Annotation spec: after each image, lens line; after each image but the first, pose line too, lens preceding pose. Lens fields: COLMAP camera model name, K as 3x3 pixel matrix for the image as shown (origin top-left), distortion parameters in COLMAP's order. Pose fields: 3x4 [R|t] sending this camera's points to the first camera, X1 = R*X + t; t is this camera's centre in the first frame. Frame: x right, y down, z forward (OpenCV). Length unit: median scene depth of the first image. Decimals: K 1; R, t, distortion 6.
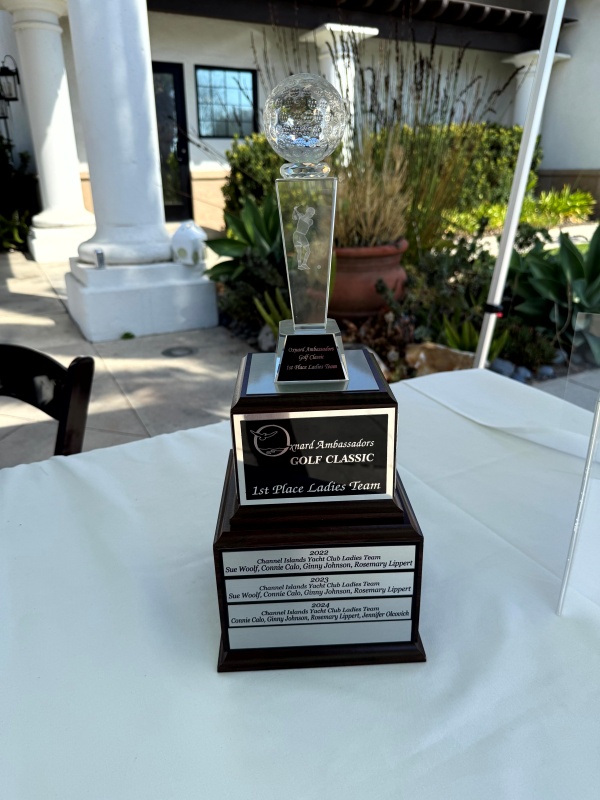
lens RADIAL K [[576.8, 0, 299.1], [0, 576.8, 398.6], [0, 0, 1]] dist [0.008290, -0.002194]
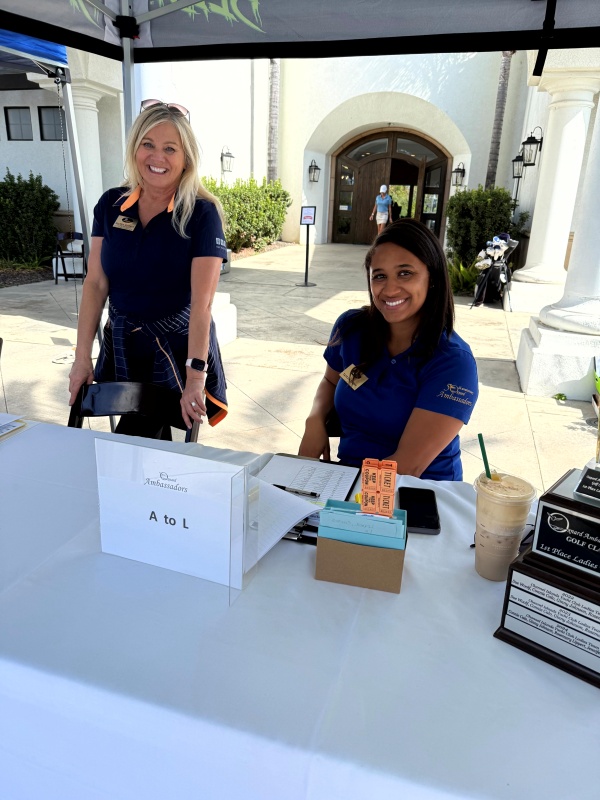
lens RADIAL K [[576.8, 0, 299.2], [0, 576.8, 399.1], [0, 0, 1]] dist [0.008290, -0.002194]
pose [[0.713535, 0.244504, -0.656571, 0.439132], [-0.280892, 0.958350, 0.051623, -0.152227], [0.641847, 0.147591, 0.752496, -0.861872]]
